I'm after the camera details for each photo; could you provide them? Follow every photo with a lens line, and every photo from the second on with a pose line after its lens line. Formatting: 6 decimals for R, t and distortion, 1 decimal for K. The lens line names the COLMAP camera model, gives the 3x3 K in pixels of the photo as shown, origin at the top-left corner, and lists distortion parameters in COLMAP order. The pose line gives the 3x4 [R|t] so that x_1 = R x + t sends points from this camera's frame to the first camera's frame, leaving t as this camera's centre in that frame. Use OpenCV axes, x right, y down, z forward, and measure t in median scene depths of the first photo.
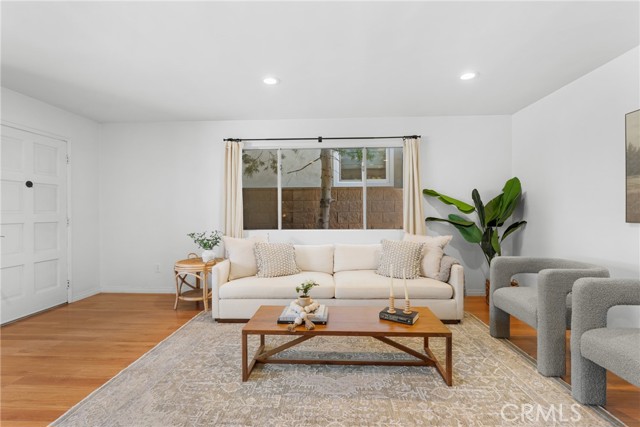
lens RADIAL K [[294.3, 0, 320.0], [0, 294.3, 213.5], [0, 0, 1]] dist [-0.002772, 0.000331]
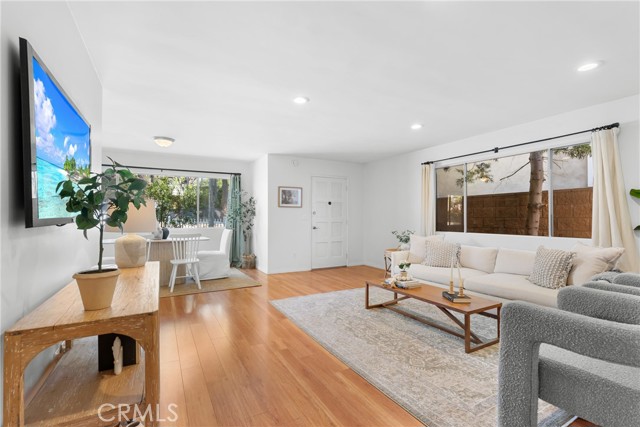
lens RADIAL K [[294.3, 0, 320.0], [0, 294.3, 213.5], [0, 0, 1]] dist [-0.002772, 0.000331]
pose [[0.527836, -0.006046, -0.849325, 0.708595], [-0.007542, 0.999902, -0.011805, -0.002940], [0.849313, 0.012636, 0.527739, -0.140869]]
